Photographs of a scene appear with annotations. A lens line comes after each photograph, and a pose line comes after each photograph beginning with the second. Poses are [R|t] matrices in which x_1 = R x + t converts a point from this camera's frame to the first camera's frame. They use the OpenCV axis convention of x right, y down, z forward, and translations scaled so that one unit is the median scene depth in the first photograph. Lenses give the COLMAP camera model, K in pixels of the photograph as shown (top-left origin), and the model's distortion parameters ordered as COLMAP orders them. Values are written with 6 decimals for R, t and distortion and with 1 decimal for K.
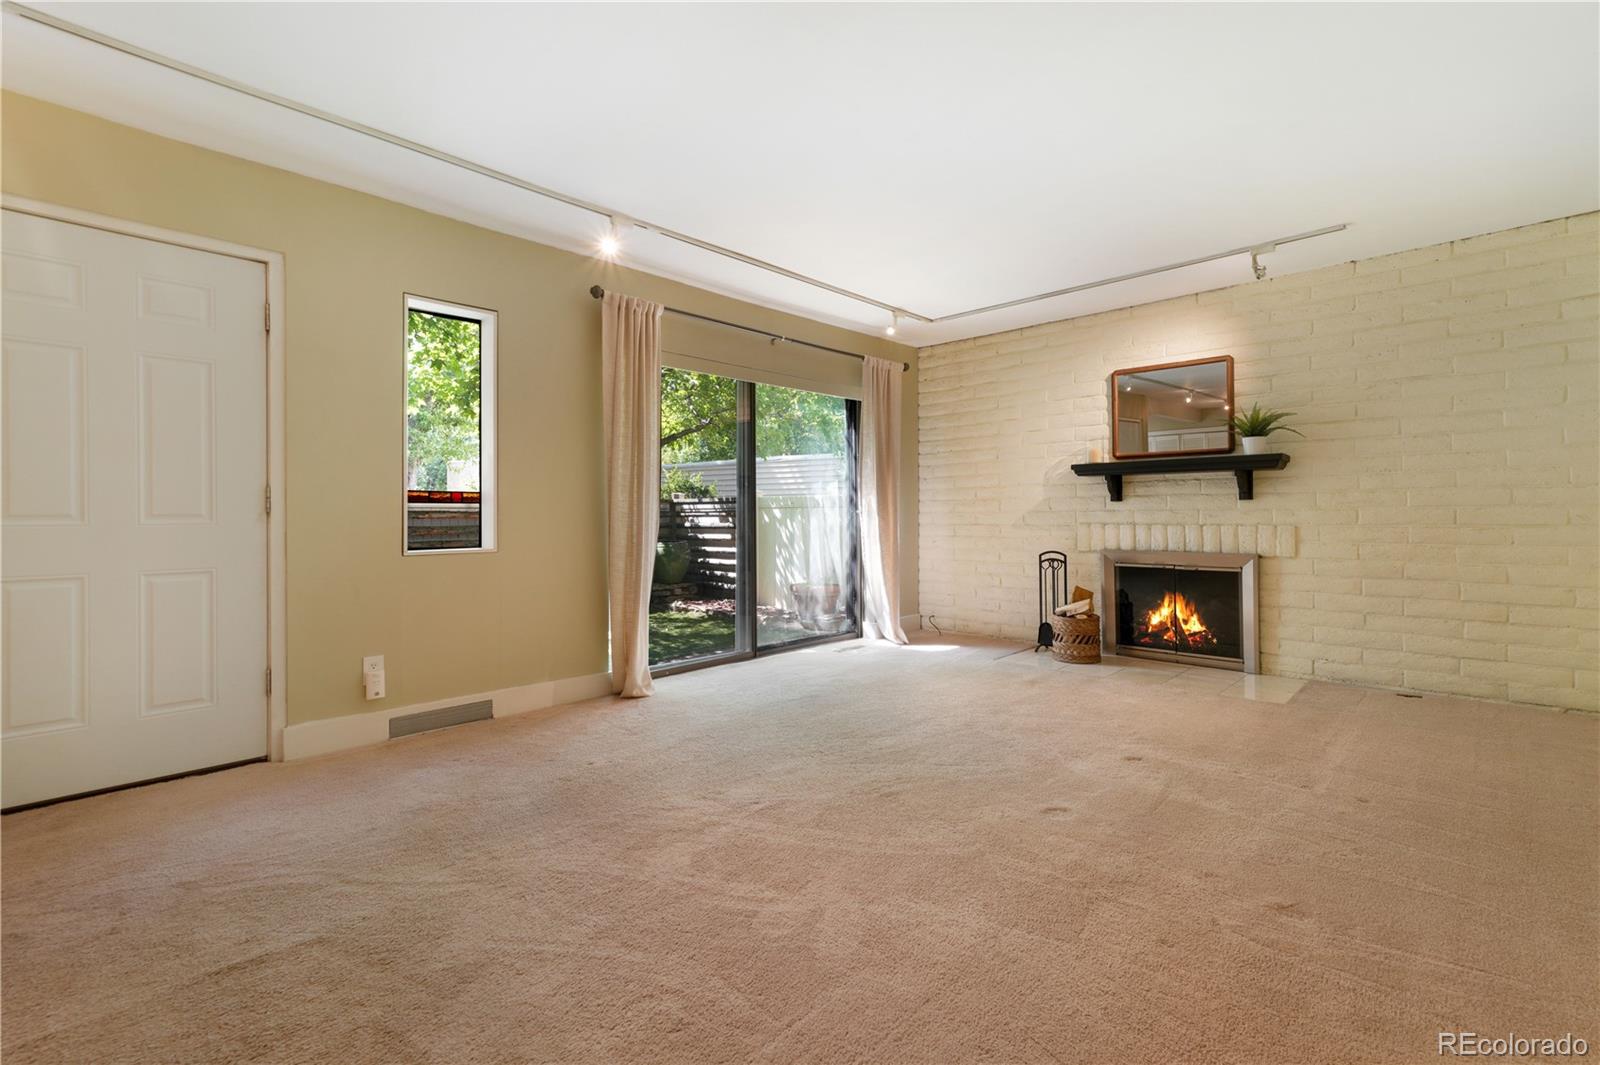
lens RADIAL K [[730.7, 0, 793.7], [0, 730.7, 496.8], [0, 0, 1]] dist [0.015445, 0.000192]
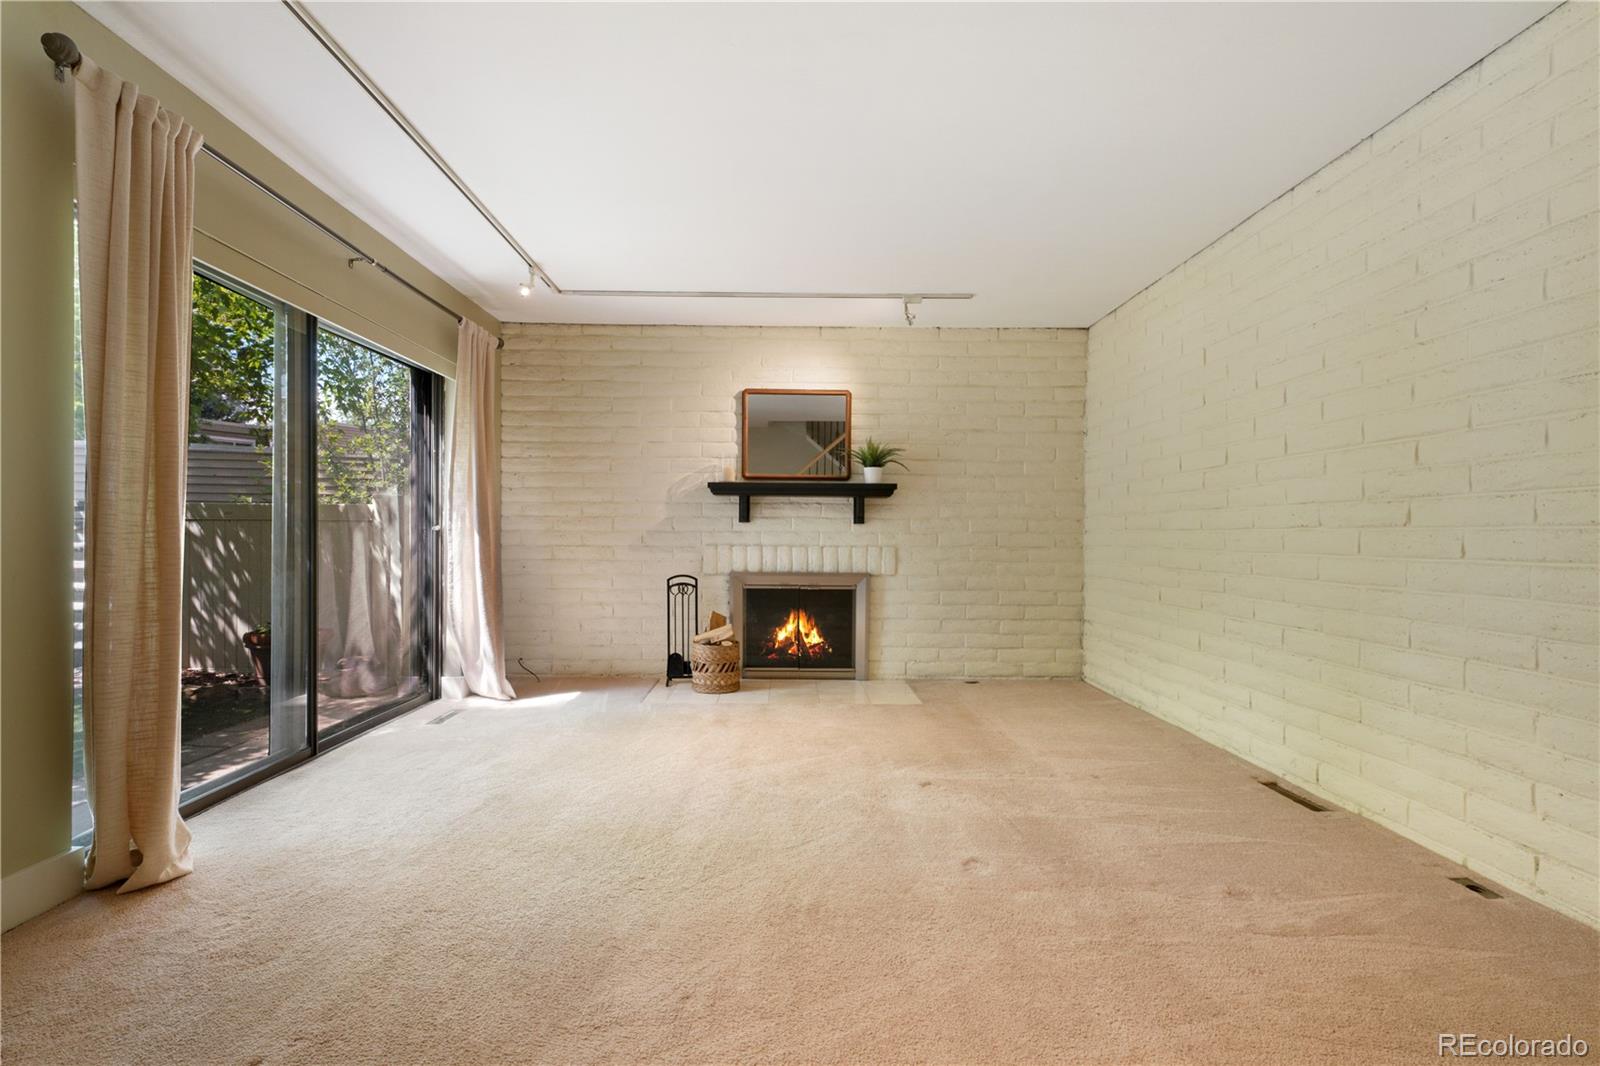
lens RADIAL K [[745.4, 0, 800.0], [0, 745.4, 533.0], [0, 0, 1]] dist [0.013126, 0.000460]
pose [[0.704319, 0.013109, 0.709763, -0.235173], [-0.028878, 0.999531, 0.010195, 0.008569], [-0.709296, -0.027677, 0.704367, 0.266720]]
